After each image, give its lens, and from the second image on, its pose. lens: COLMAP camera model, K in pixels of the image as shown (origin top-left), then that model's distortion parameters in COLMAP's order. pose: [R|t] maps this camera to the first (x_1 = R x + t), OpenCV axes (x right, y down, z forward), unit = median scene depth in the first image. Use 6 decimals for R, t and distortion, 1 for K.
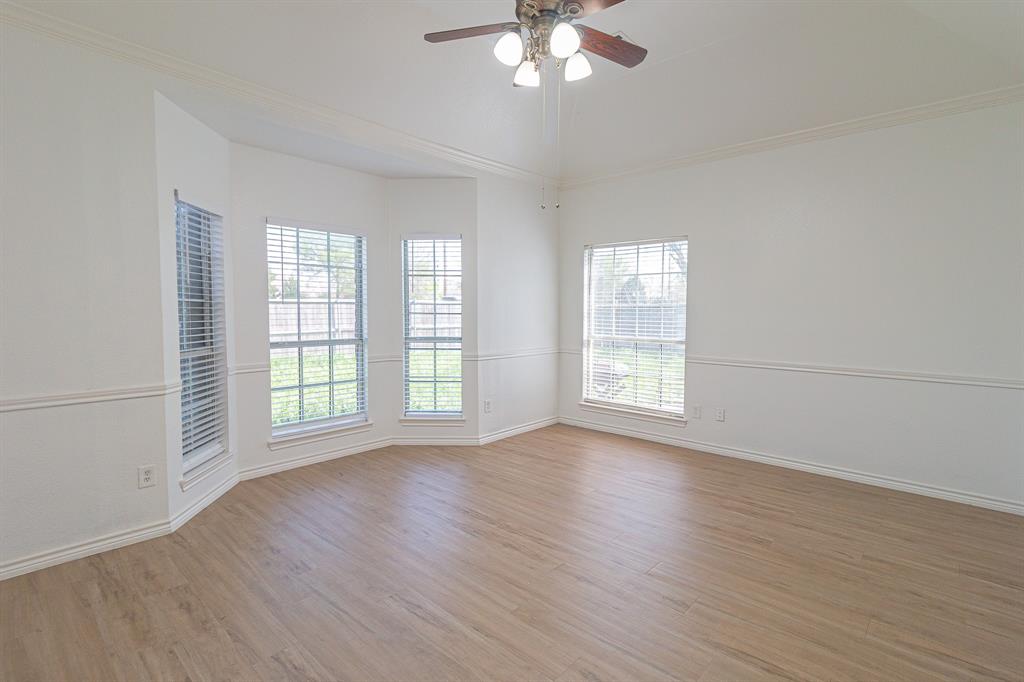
lens RADIAL K [[477.4, 0, 512.0], [0, 477.4, 341.0], [0, 0, 1]] dist [0.018271, 0.000255]
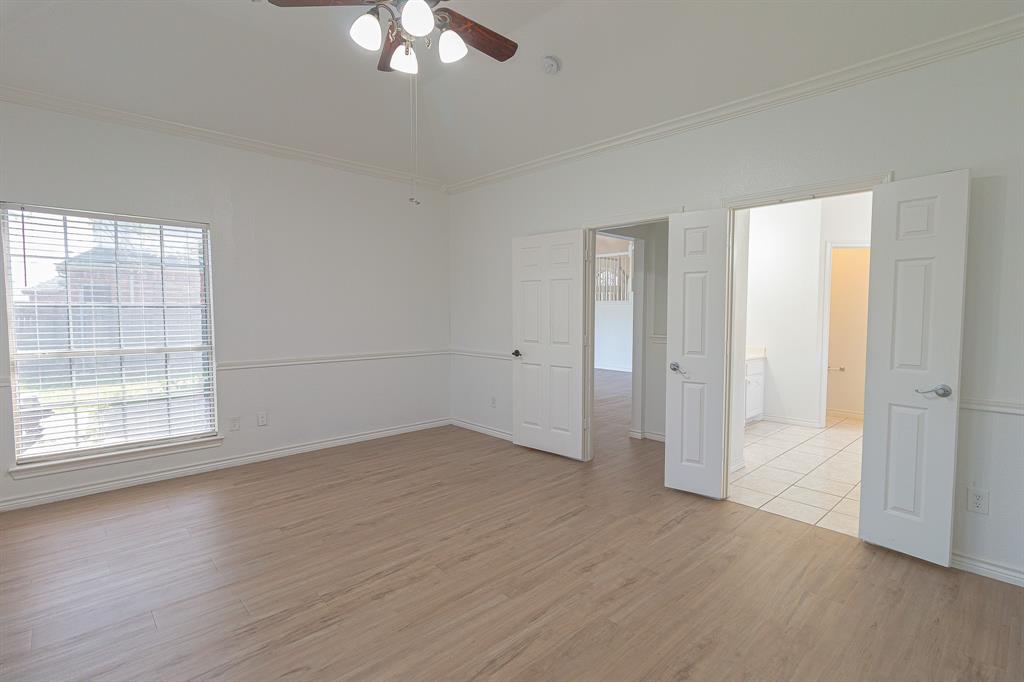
lens RADIAL K [[477.4, 0, 512.0], [0, 477.4, 341.0], [0, 0, 1]] dist [0.018271, 0.000255]
pose [[0.102925, -0.067083, 0.992425, -0.614457], [0.063258, 0.996145, 0.060774, -0.040169], [-0.992676, 0.056523, 0.106771, 0.515334]]
